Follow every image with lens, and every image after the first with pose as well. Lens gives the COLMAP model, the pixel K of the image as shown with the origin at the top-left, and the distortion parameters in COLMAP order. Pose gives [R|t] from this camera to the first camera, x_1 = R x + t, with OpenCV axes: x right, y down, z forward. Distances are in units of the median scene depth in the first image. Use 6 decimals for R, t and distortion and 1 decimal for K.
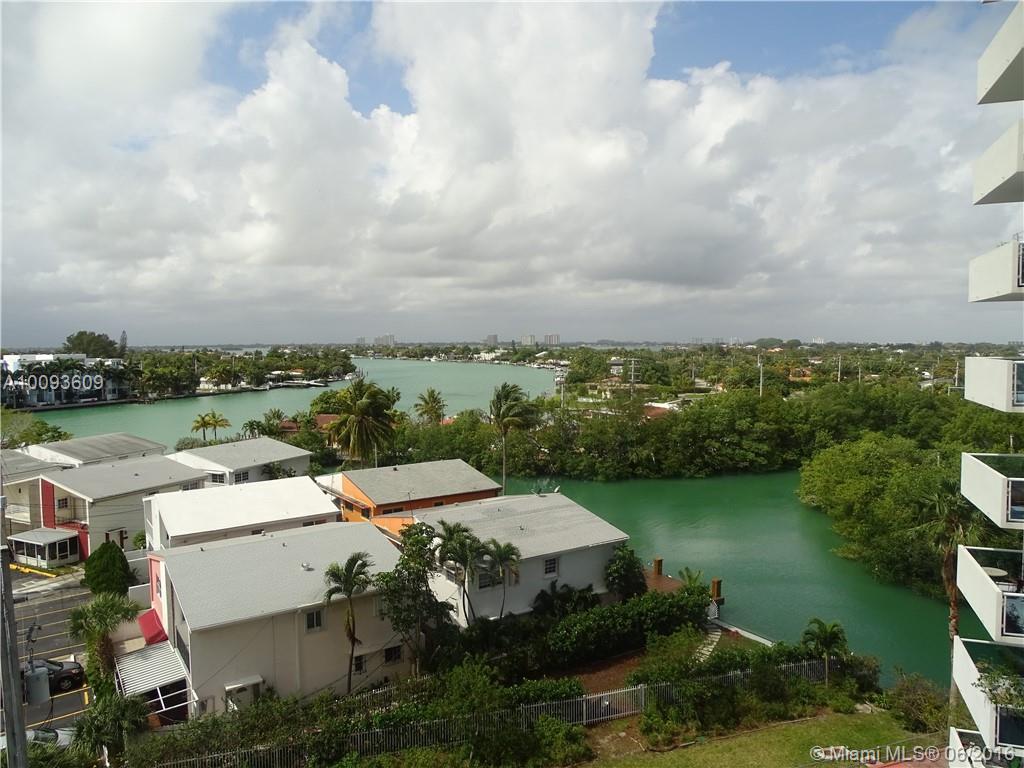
lens RADIAL K [[762.1, 0, 512.0], [0, 762.1, 384.0], [0, 0, 1]] dist [0.009542, 0.003307]
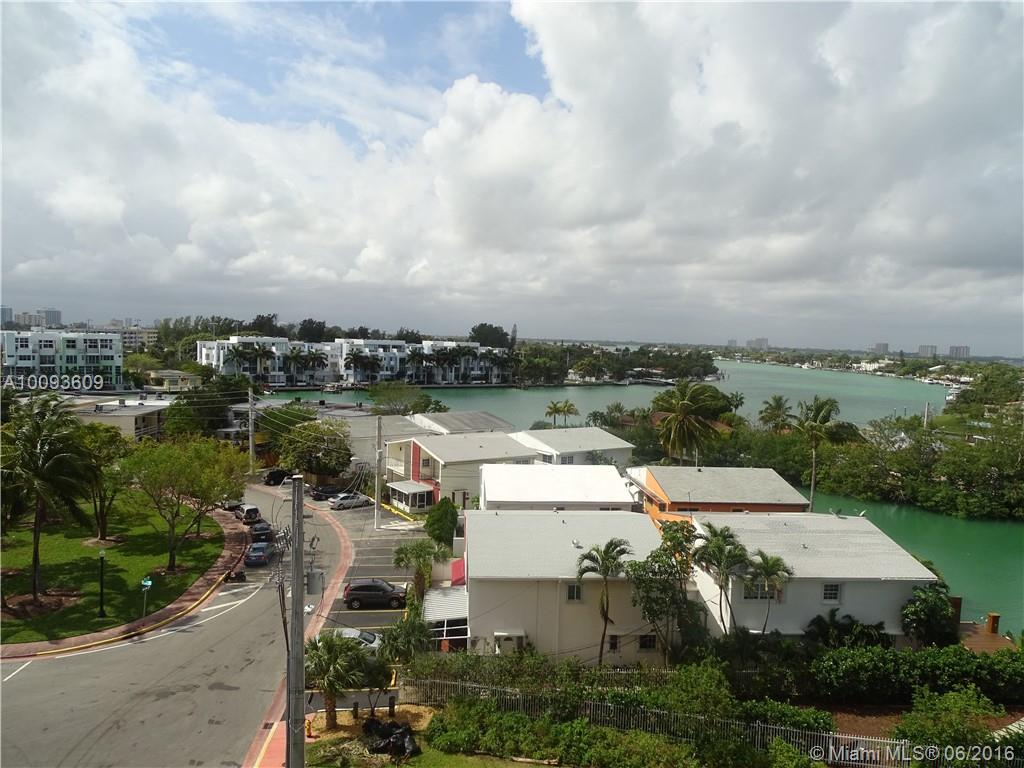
lens RADIAL K [[762.1, 0, 512.0], [0, 762.1, 384.0], [0, 0, 1]] dist [0.009542, 0.003307]
pose [[0.875356, 0.073272, -0.477894, 0.106199], [-0.073775, 0.997117, 0.017748, -0.001435], [0.477817, 0.019720, 0.878238, -0.007134]]
